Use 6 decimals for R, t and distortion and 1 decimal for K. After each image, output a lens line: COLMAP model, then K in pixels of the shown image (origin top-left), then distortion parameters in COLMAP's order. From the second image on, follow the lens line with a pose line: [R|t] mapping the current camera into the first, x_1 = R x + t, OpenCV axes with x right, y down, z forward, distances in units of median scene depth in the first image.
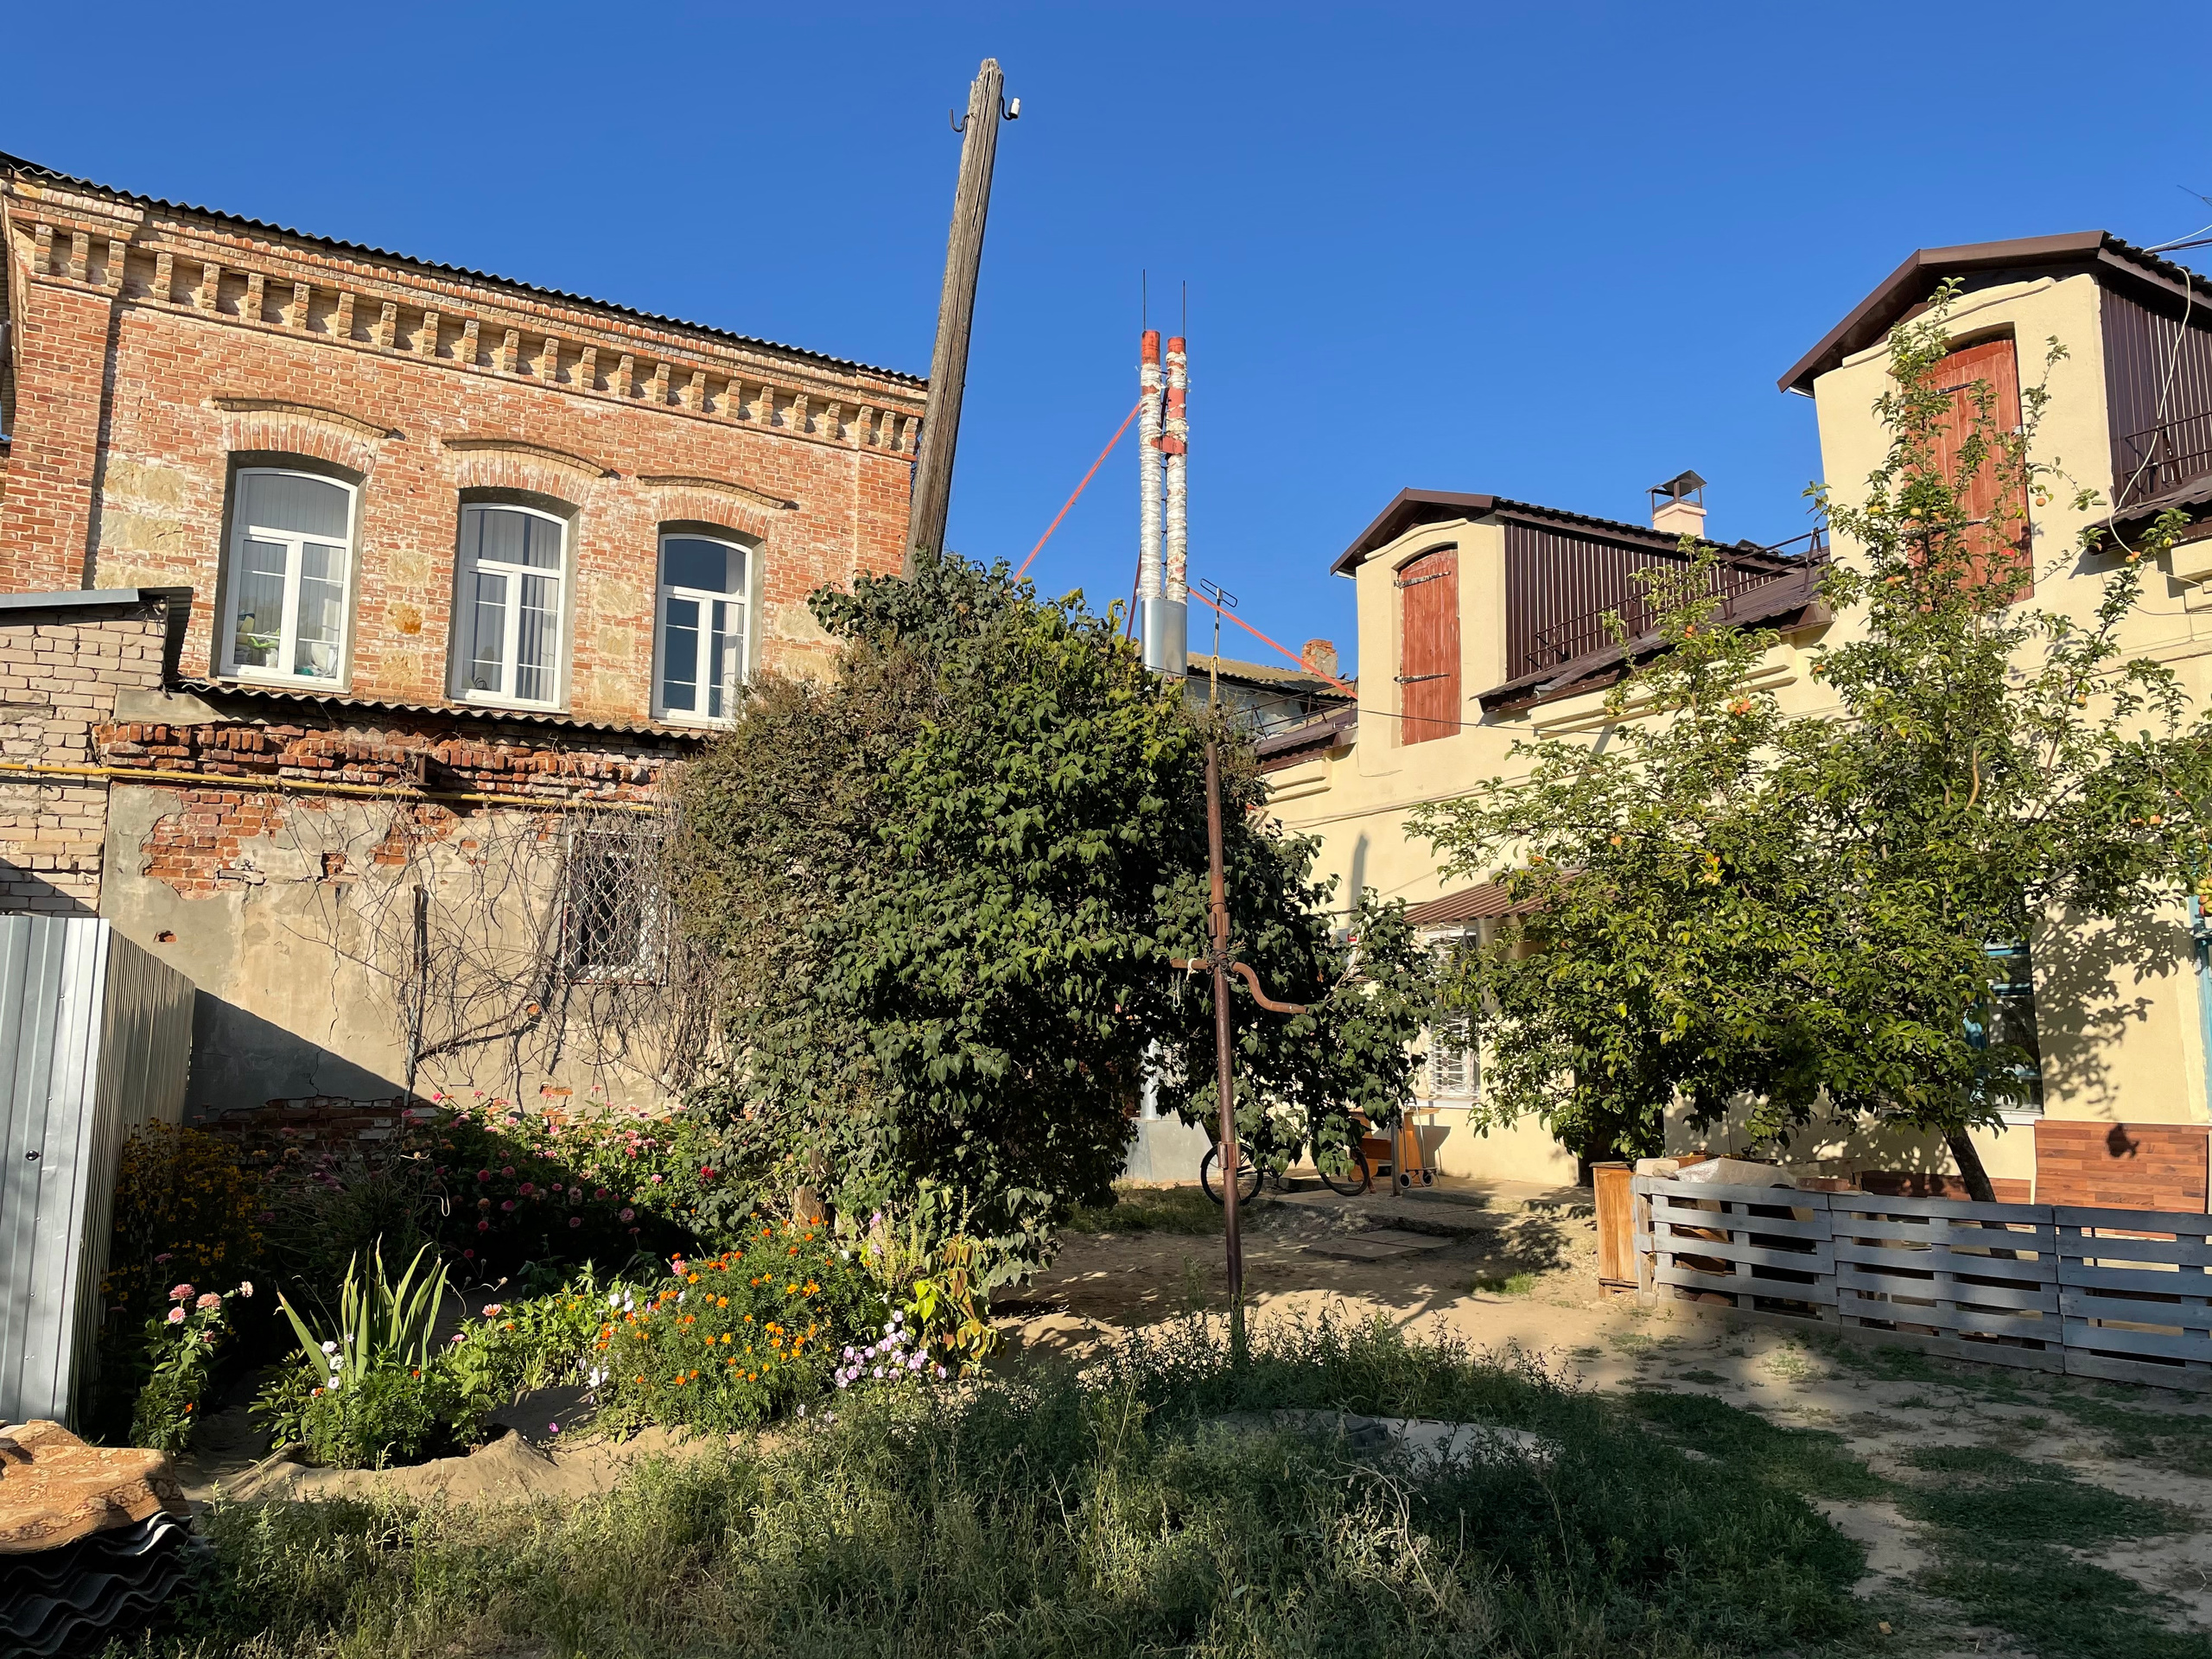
lens RADIAL K [[1662.9, 0, 1122.3], [0, 1662.9, 794.0], [0, 0, 1]] dist [0.095353, -0.121437]
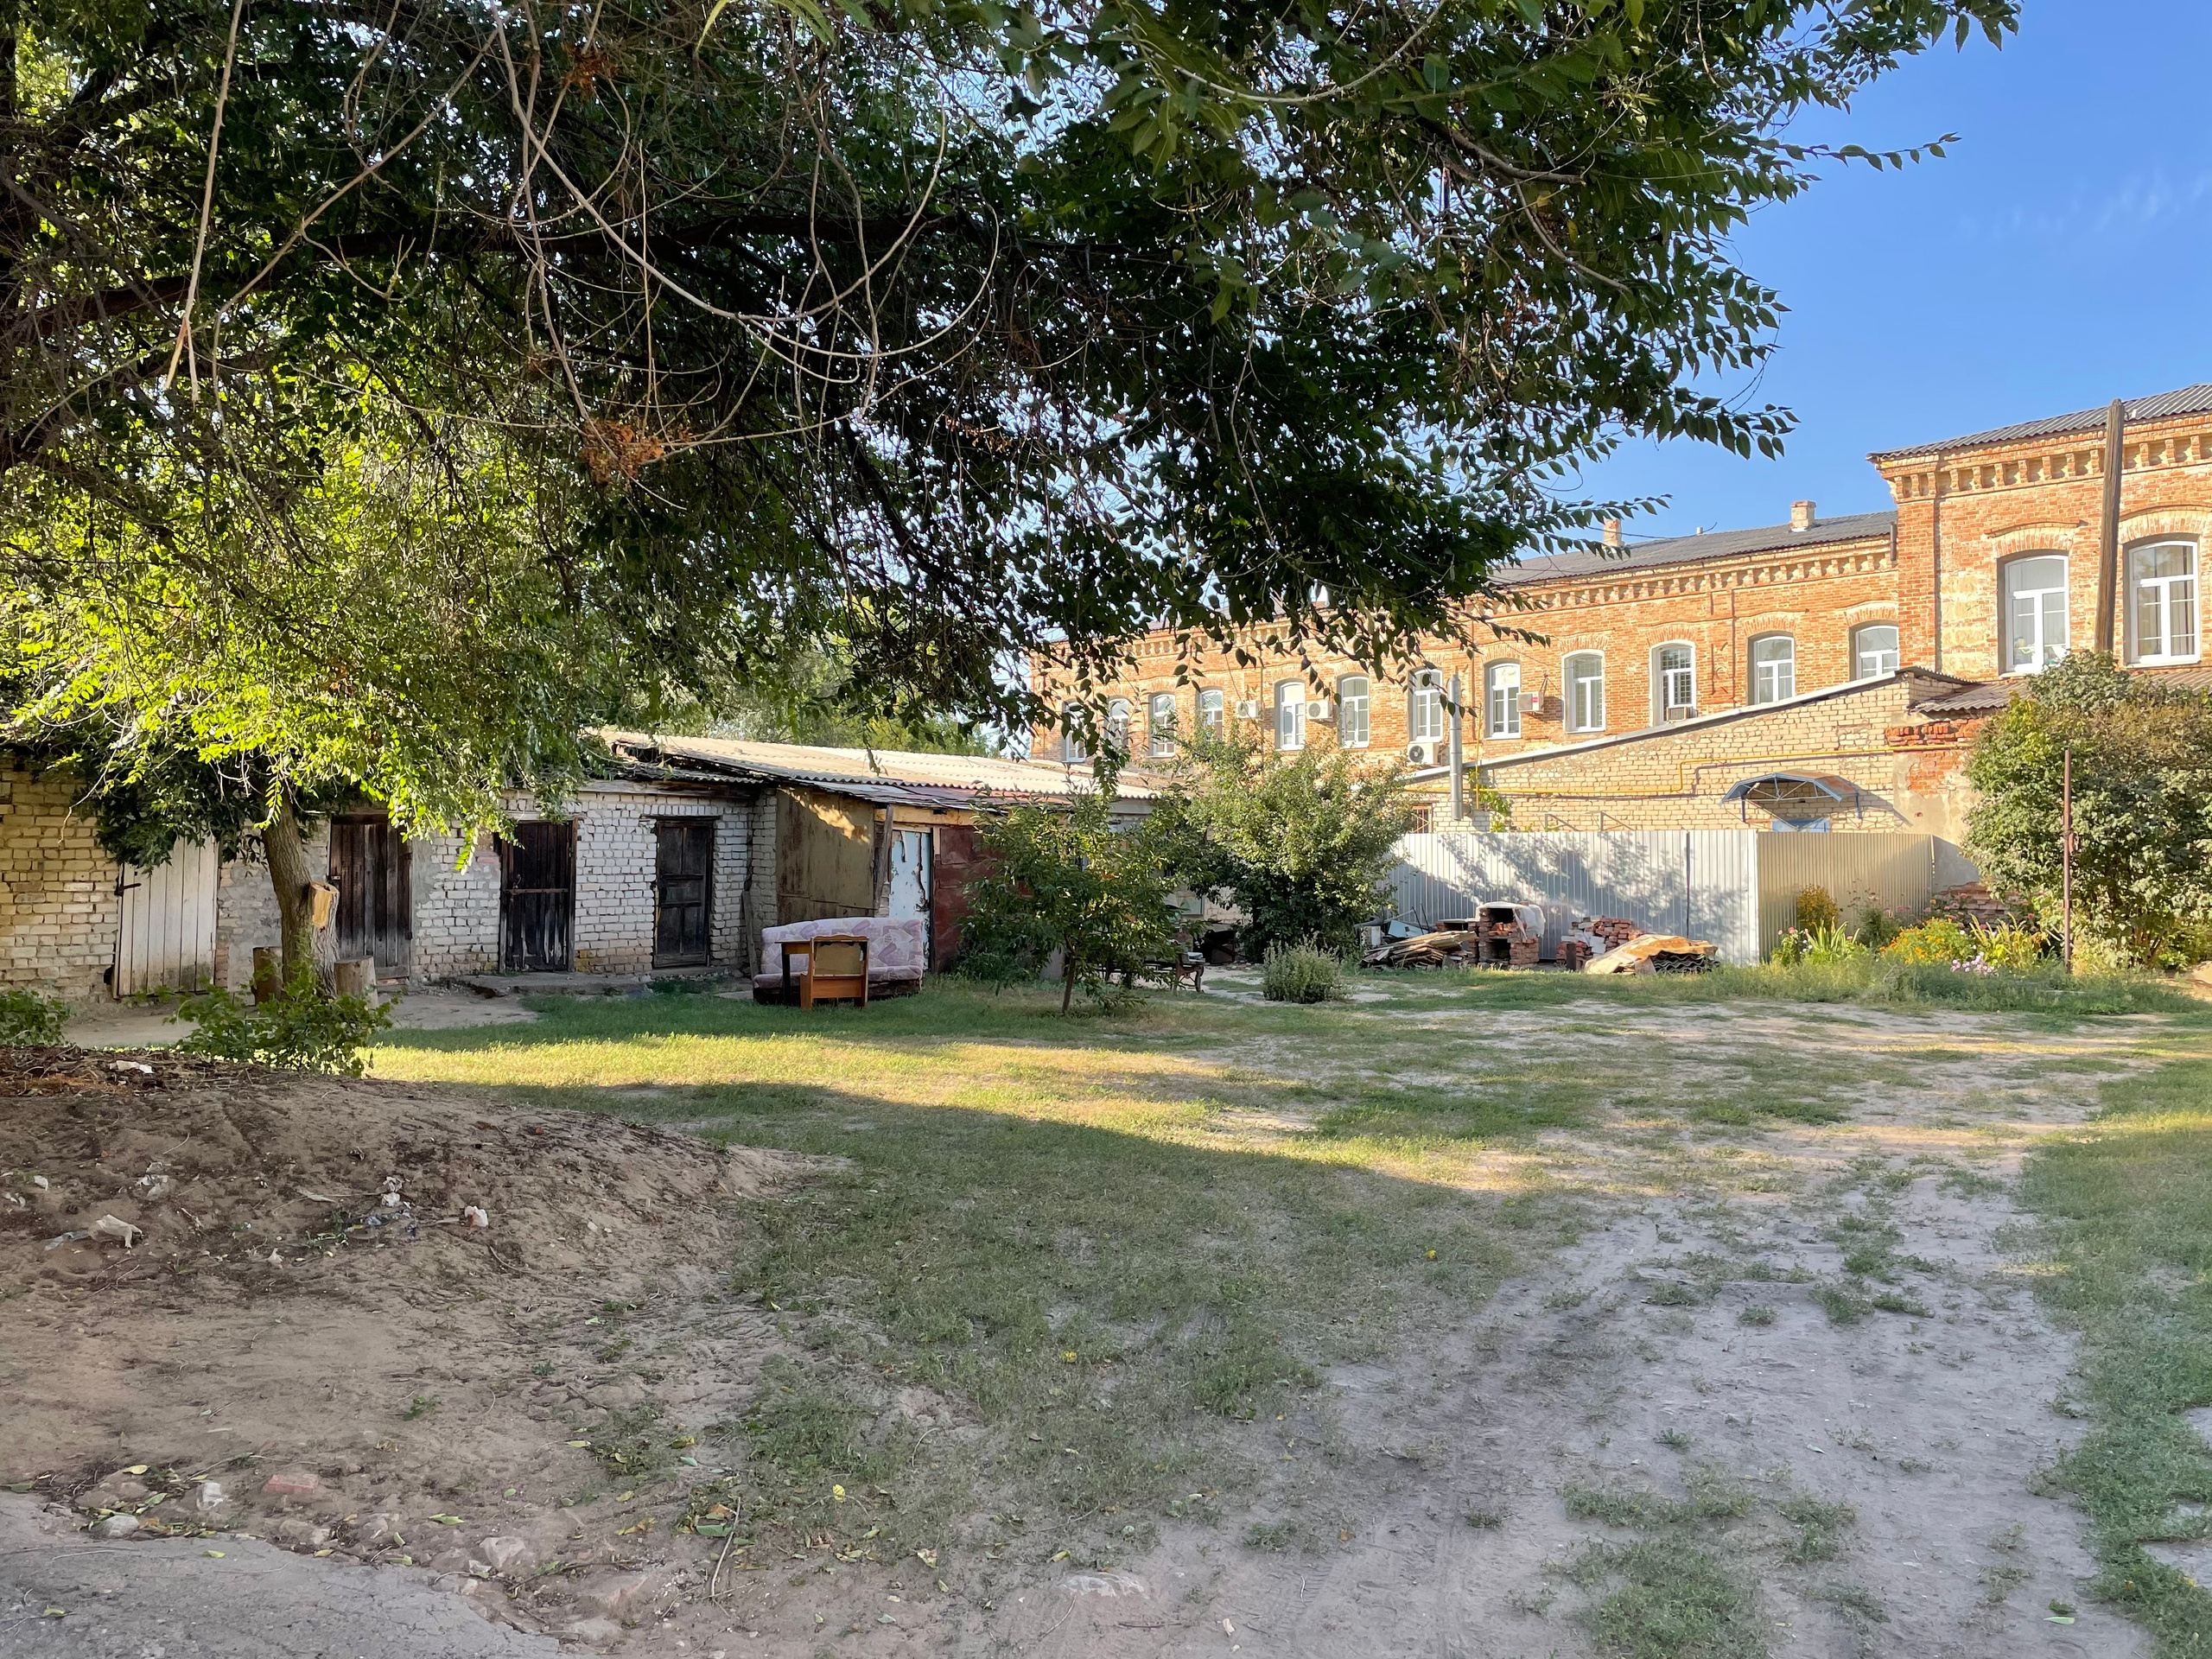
lens RADIAL K [[1662.9, 0, 1122.6], [0, 1662.9, 825.1], [0, 0, 1]] dist [0.095353, -0.121437]
pose [[0.294539, -0.019381, -0.955443, 1.339719], [0.150340, 0.988285, 0.026299, -0.128721], [0.943740, -0.151387, 0.294002, -0.746786]]
